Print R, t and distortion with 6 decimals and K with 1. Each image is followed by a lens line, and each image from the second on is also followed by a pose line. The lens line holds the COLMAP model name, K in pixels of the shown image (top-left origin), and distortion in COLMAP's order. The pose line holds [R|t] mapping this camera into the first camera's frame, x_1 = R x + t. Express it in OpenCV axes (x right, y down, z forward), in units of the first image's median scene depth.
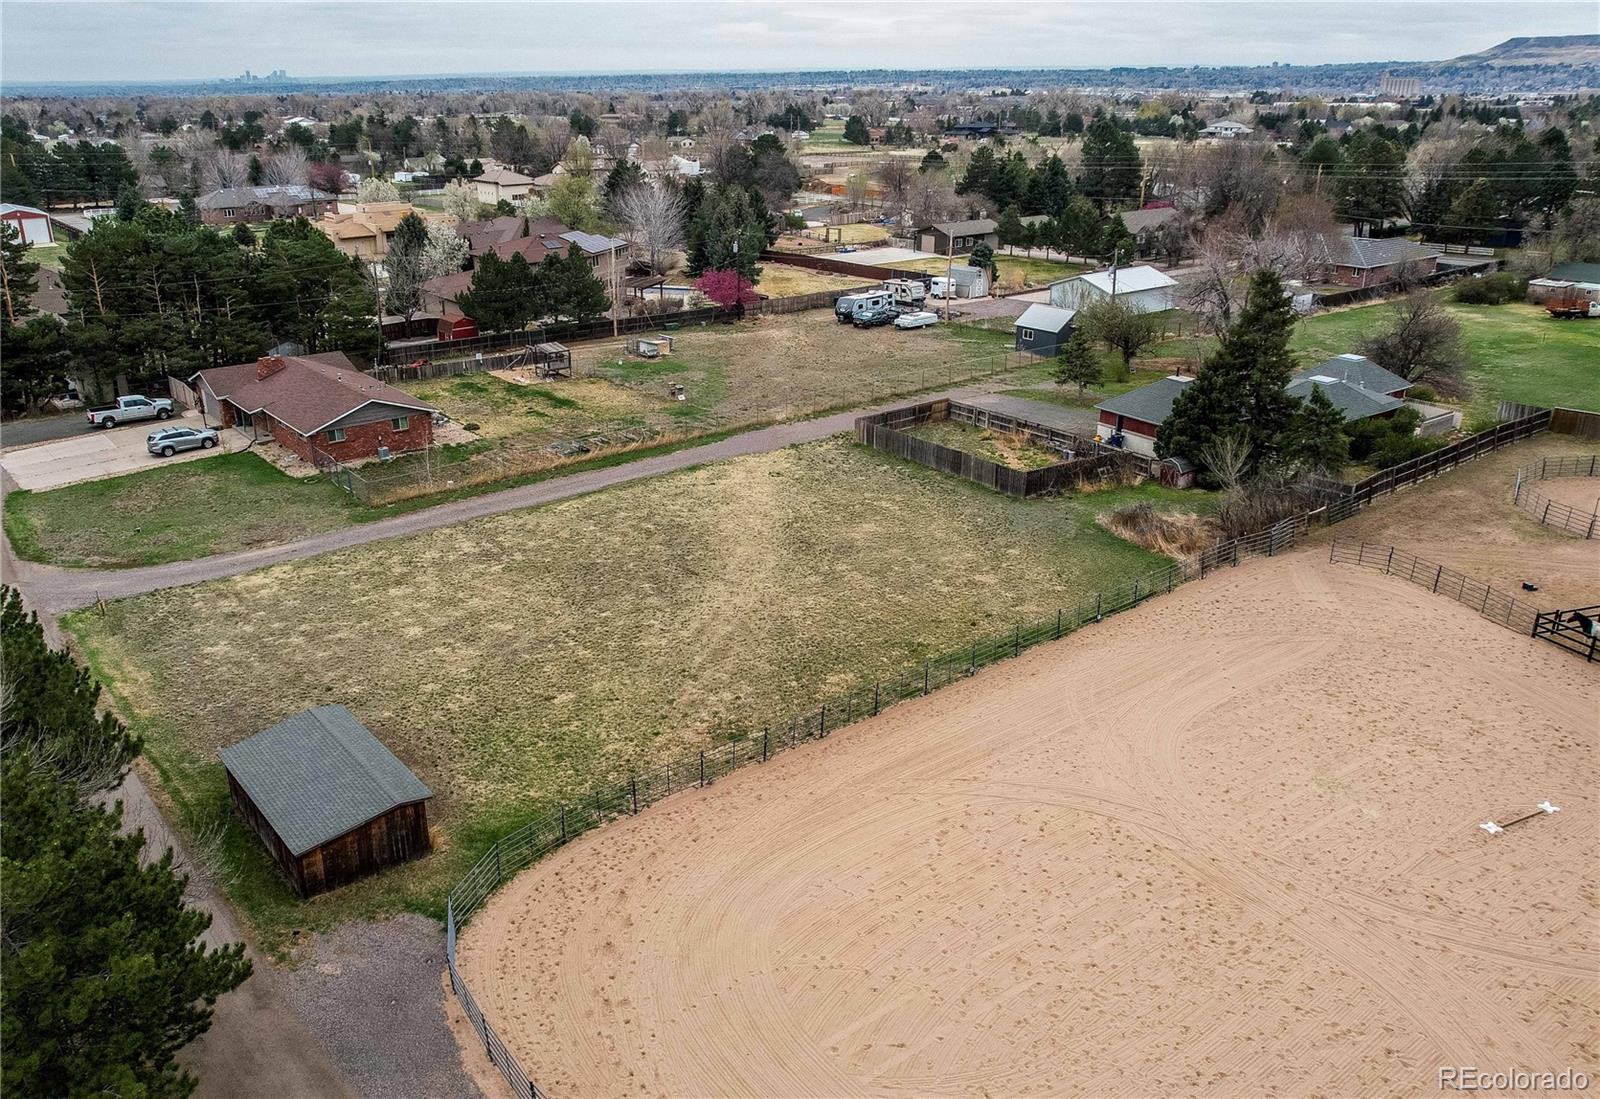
lens RADIAL K [[1252.2, 0, 782.9], [0, 1252.2, 548.0], [0, 0, 1]] dist [-0.032068, 0.003410]
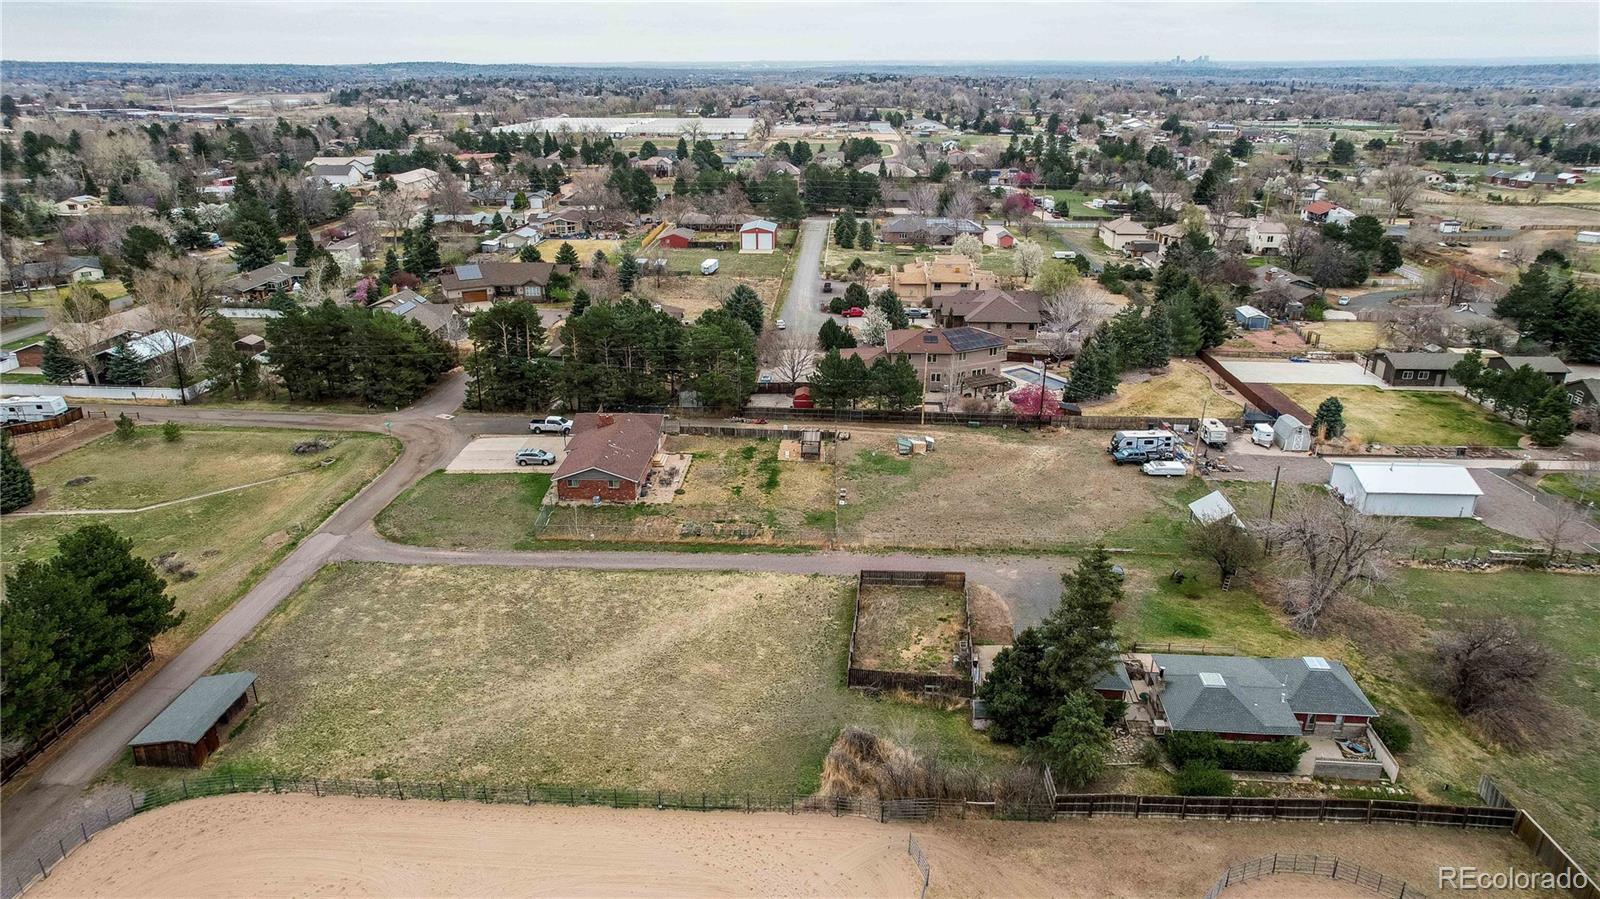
lens RADIAL K [[1031.9, 0, 806.5], [0, 1031.9, 448.2], [0, 0, 1]] dist [-0.061324, 0.069965]
pose [[0.751555, 0.243518, -0.613078, 0.715340], [-0.241878, 0.966368, 0.087335, -0.341283], [0.613726, 0.082653, 0.785180, 0.136402]]
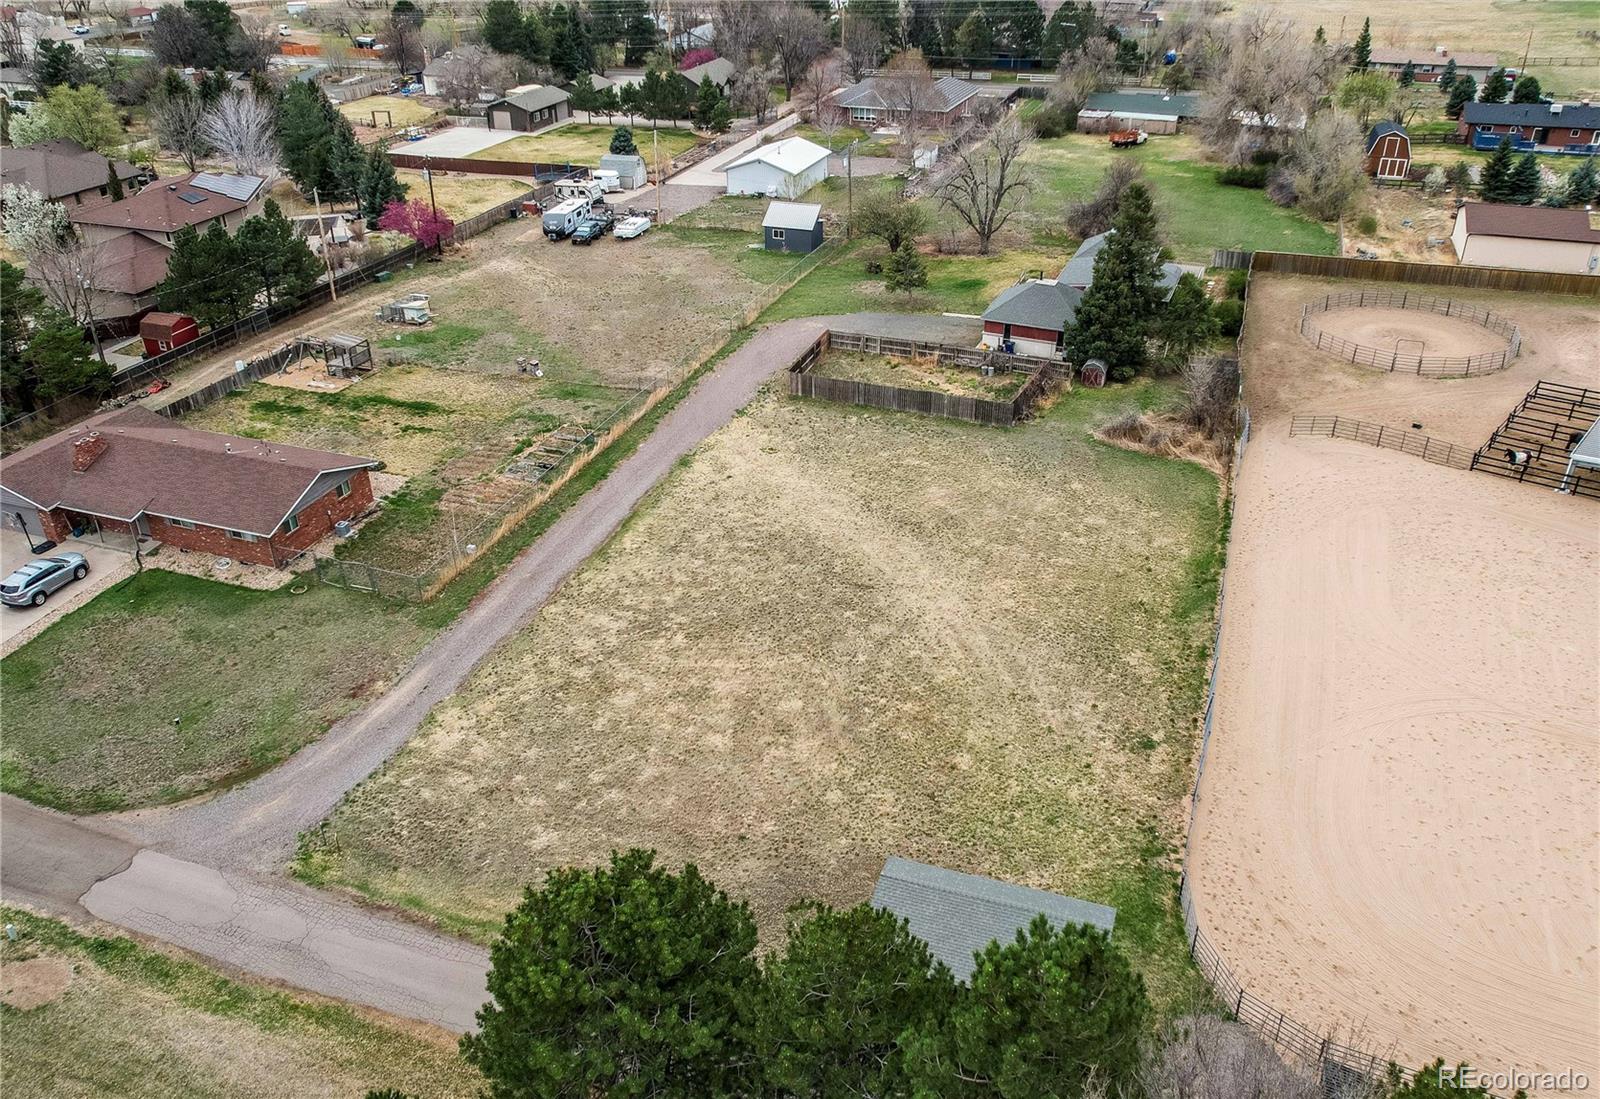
lens RADIAL K [[1231.3, 0, 828.2], [0, 1231.3, 546.3], [0, 0, 1]] dist [-0.032748, 0.001910]
pose [[0.847612, -0.262757, 0.460991, -0.454671], [0.189095, 0.961323, 0.200254, -0.179511], [-0.495780, -0.082566, 0.864514, 0.132230]]
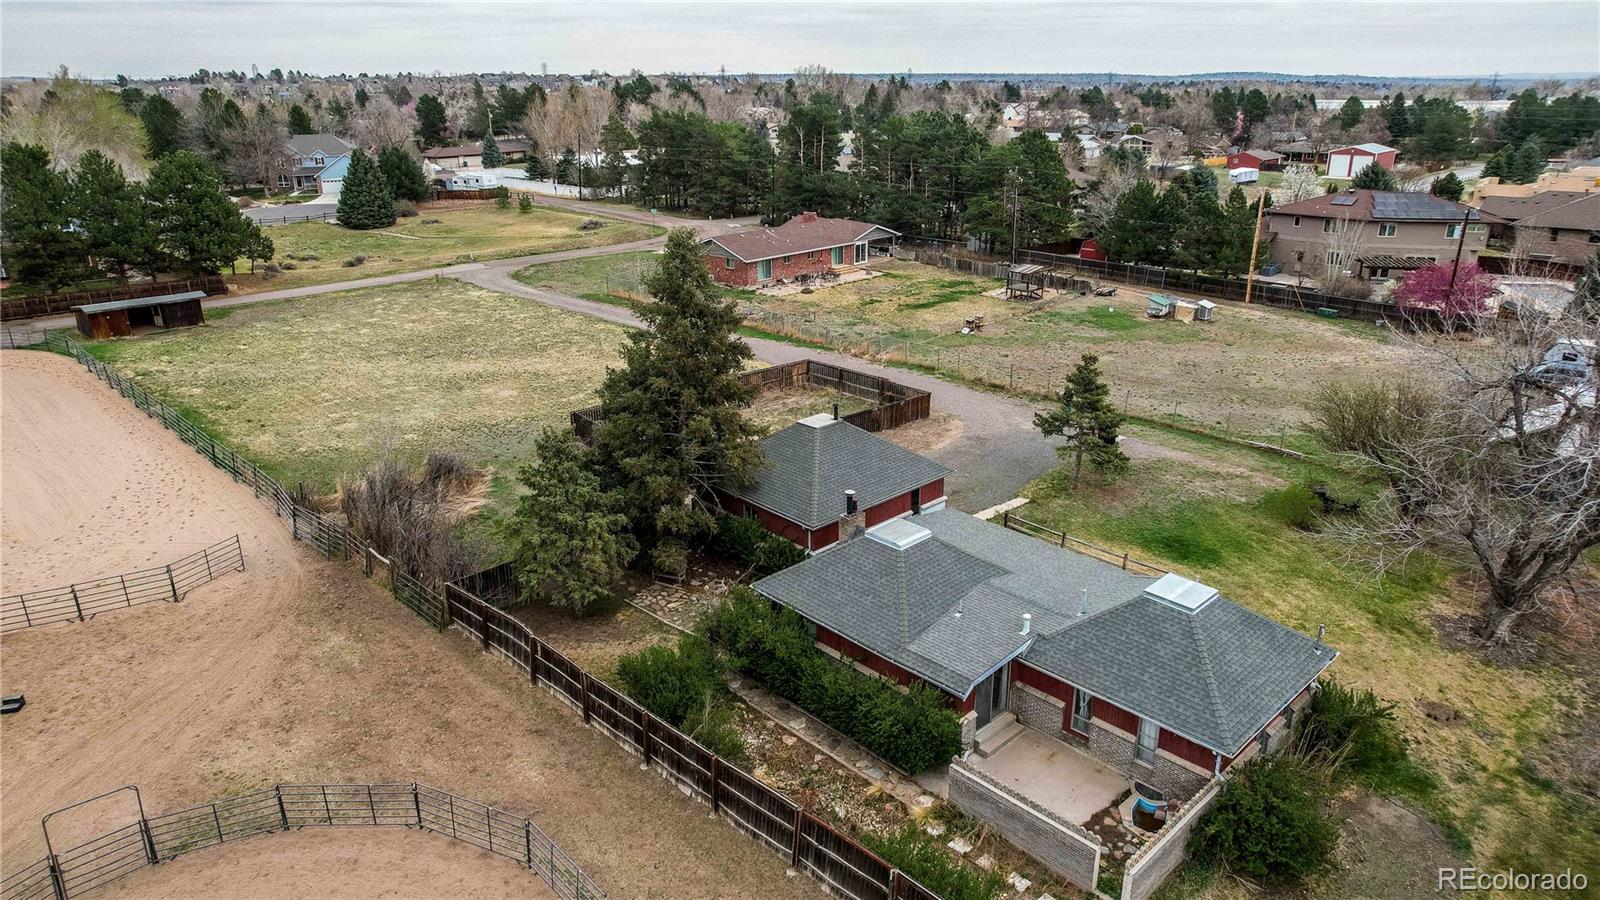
lens RADIAL K [[1031.5, 0, 800.0], [0, 1031.5, 450.0], [0, 0, 1]] dist [-0.033010, -0.000656]
pose [[0.111770, 0.343871, -0.932341, 0.846633], [-0.347823, 0.892409, 0.287446, -0.283418], [0.930874, 0.292162, 0.219351, 0.959925]]
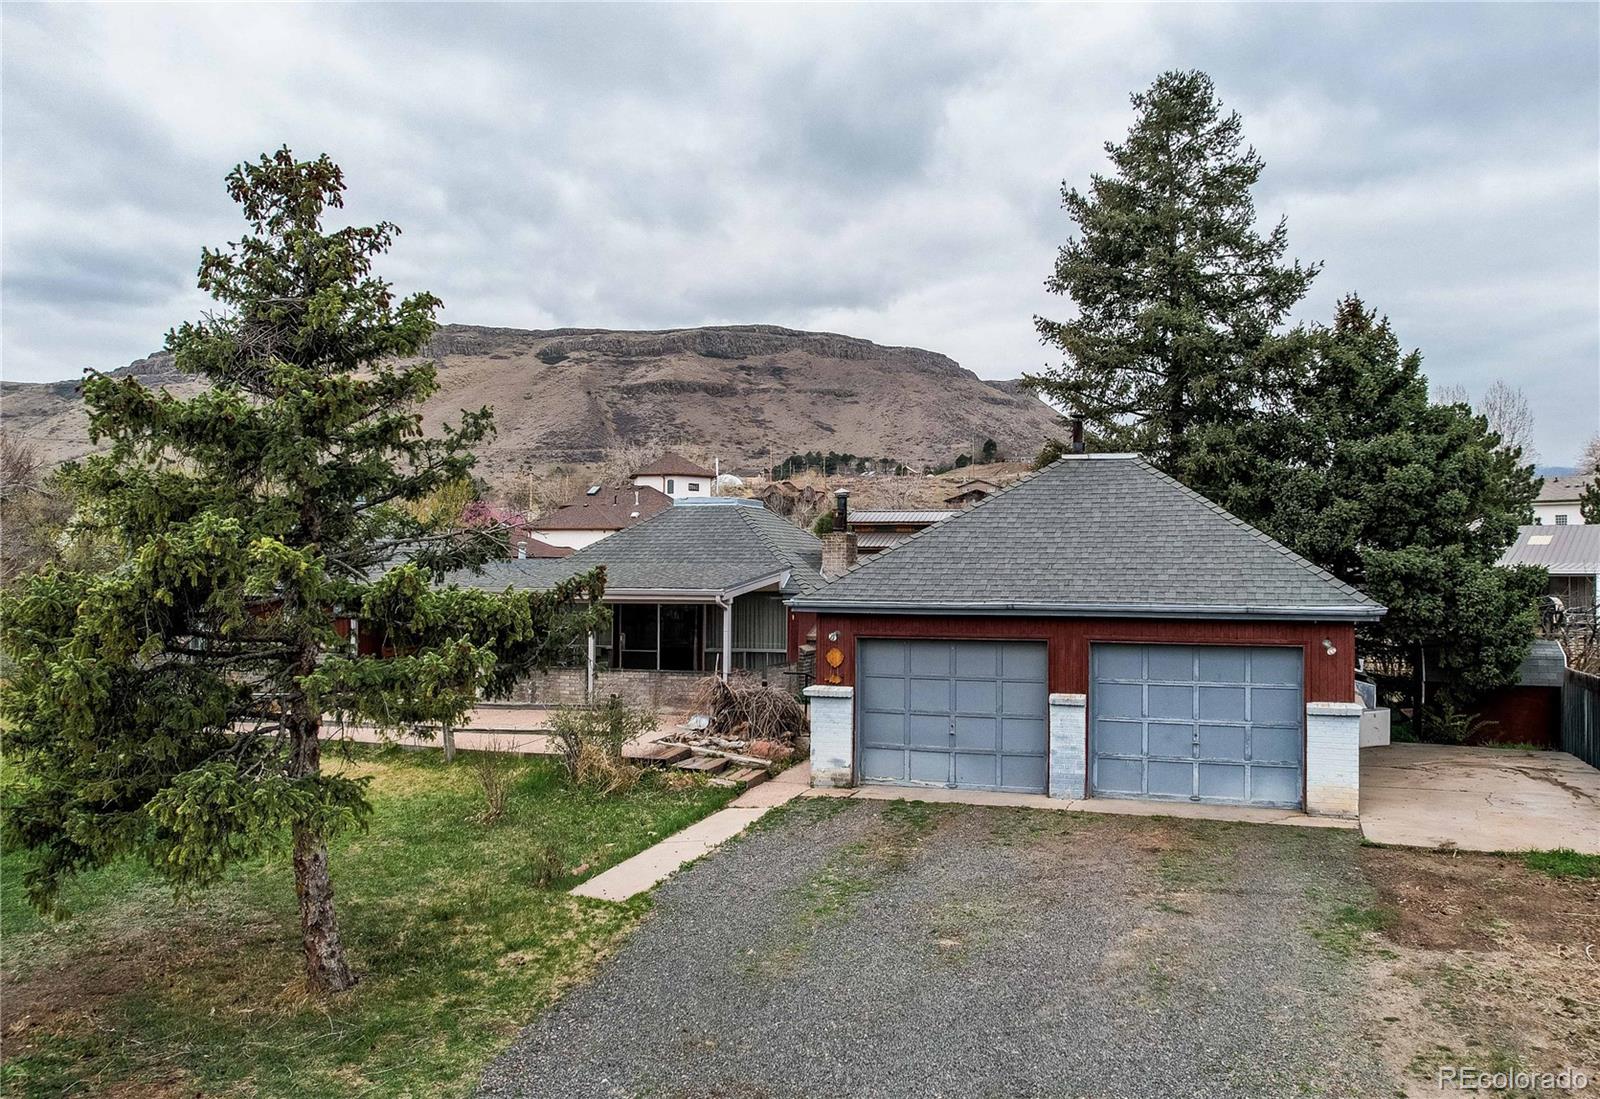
lens RADIAL K [[1256.7, 0, 871.8], [0, 1256.7, 549.8], [0, 0, 1]] dist [-0.041066, 0.016876]
pose [[-0.593196, 0.010139, 0.804994, 0.168850], [0.285717, 0.937480, 0.198736, -0.193733], [-0.752651, 0.347890, -0.559006, 1.266409]]
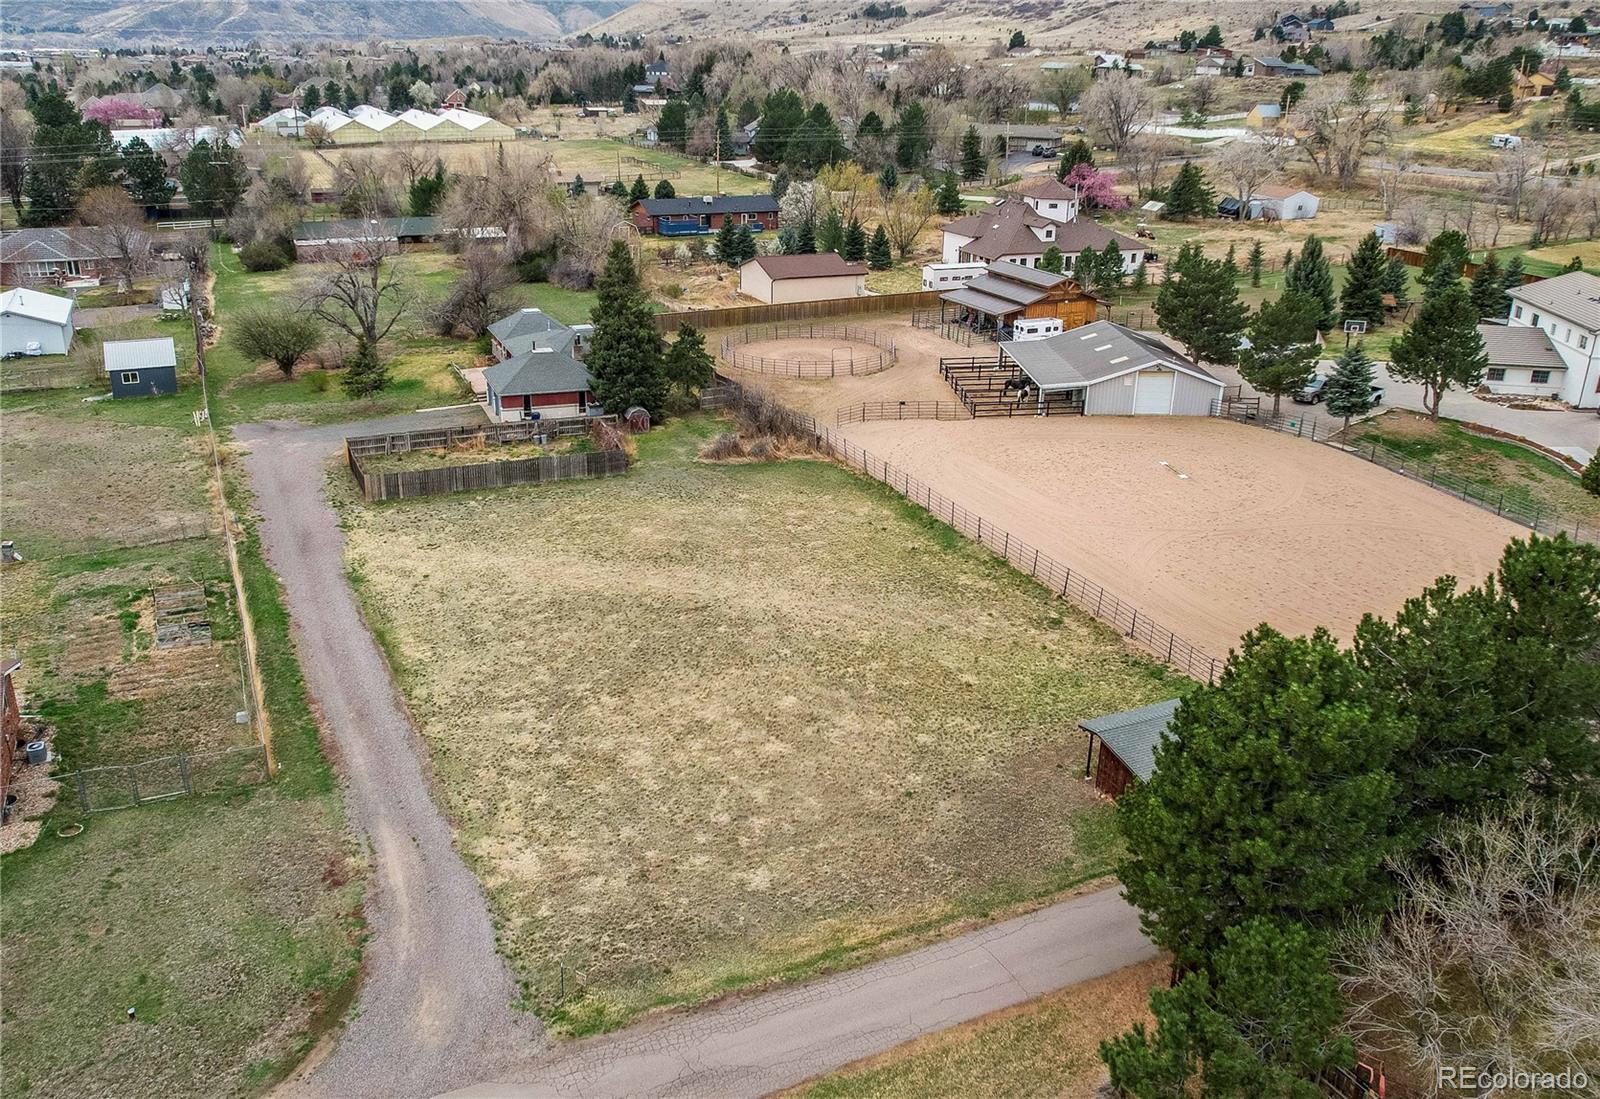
lens RADIAL K [[1286.7, 0, 800.0], [0, 1286.7, 549.5], [0, 0, 1]] dist [-0.032485, 0.004076]
pose [[0.241194, -0.346780, 0.906405, -0.787688], [0.326762, 0.908463, 0.260616, -0.214300], [-0.913812, 0.233320, 0.332431, 0.486249]]
